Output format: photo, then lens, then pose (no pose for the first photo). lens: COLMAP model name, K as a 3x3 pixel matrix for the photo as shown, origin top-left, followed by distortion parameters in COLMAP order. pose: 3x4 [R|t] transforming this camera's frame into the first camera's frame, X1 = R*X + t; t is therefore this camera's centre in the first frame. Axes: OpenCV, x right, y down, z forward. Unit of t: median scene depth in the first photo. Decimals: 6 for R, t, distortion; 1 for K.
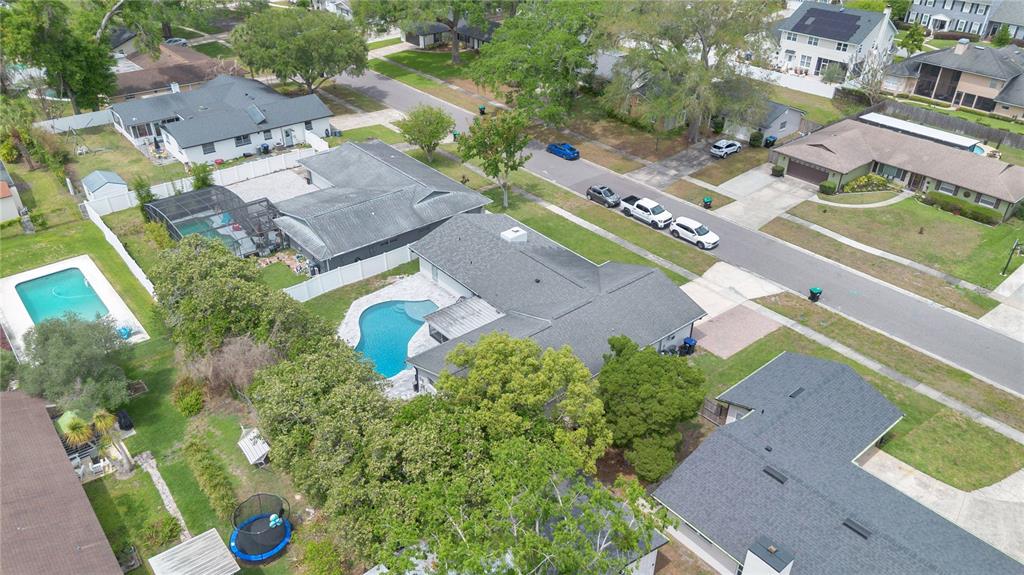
lens RADIAL K [[727.6, 0, 512.0], [0, 727.6, 287.5], [0, 0, 1]] dist [0.076632, -0.077817]
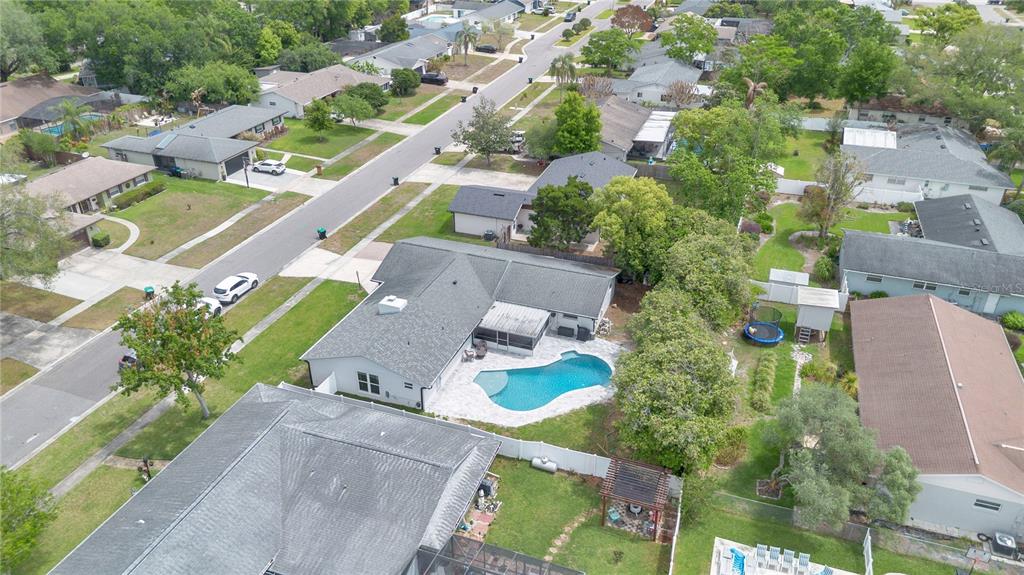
lens RADIAL K [[727.6, 0, 512.0], [0, 727.6, 287.5], [0, 0, 1]] dist [0.076632, -0.077817]
pose [[-0.499202, -0.432683, 0.750722, -0.585334], [0.454442, 0.606941, 0.652001, -0.476849], [-0.737754, 0.666639, -0.106357, 0.733092]]
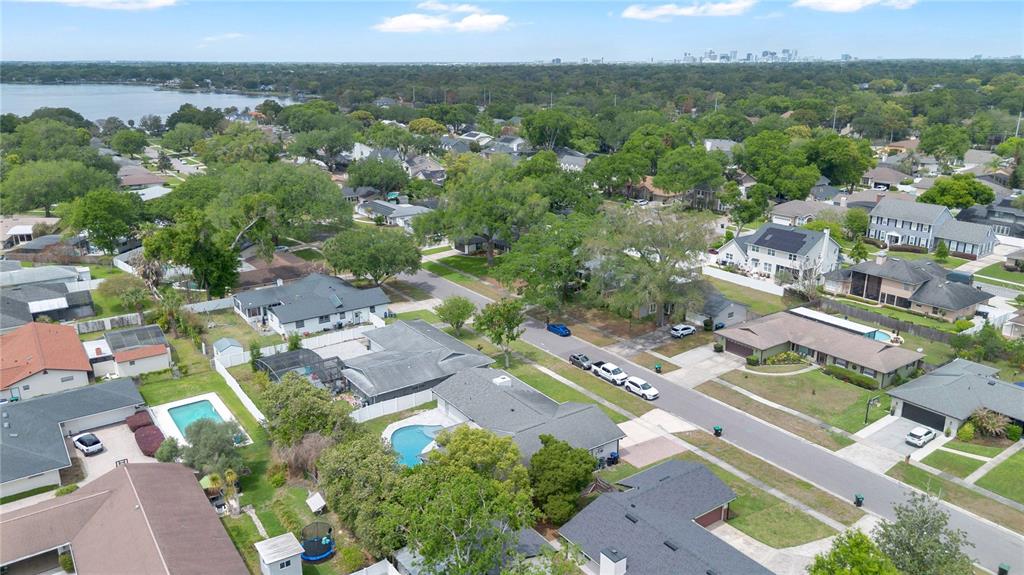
lens RADIAL K [[732.6, 0, 512.0], [0, 732.6, 287.5], [0, 0, 1]] dist [0.081609, -0.102229]
pose [[0.996165, 0.012009, -0.086670, 0.110423], [-0.033990, 0.965856, -0.256838, 0.091345], [0.080627, 0.258799, 0.962560, -0.338210]]
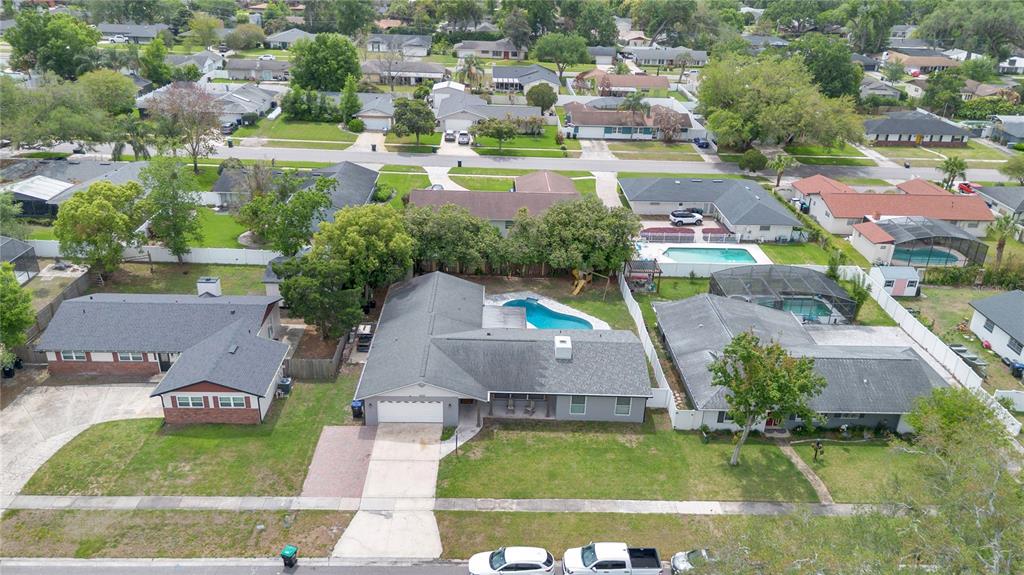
lens RADIAL K [[765.3, 0, 512.0], [0, 765.3, 287.5], [0, 0, 1]] dist [0.100819, -0.133633]
pose [[-0.624205, 0.293267, -0.724129, 0.571479], [-0.451239, 0.621305, 0.640596, -0.557307], [0.637771, 0.726618, -0.255488, 0.875556]]
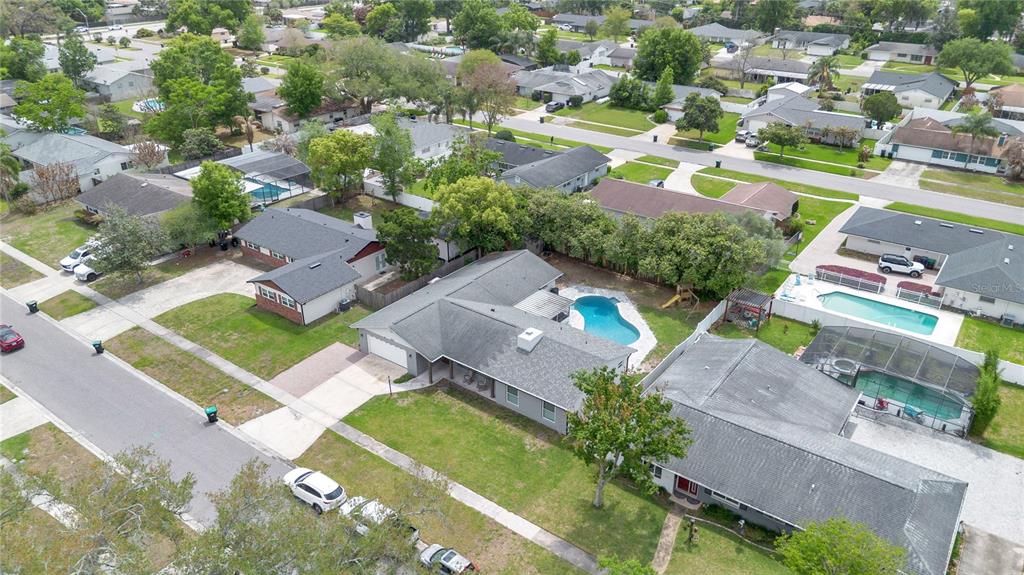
lens RADIAL K [[732.6, 0, 512.0], [0, 732.6, 287.5], [0, 0, 1]] dist [0.081609, -0.102229]
pose [[-0.973991, 0.088108, -0.208753, 0.171952], [-0.131897, 0.528650, 0.838530, -0.699697], [0.184239, 0.844255, -0.503280, 1.080994]]
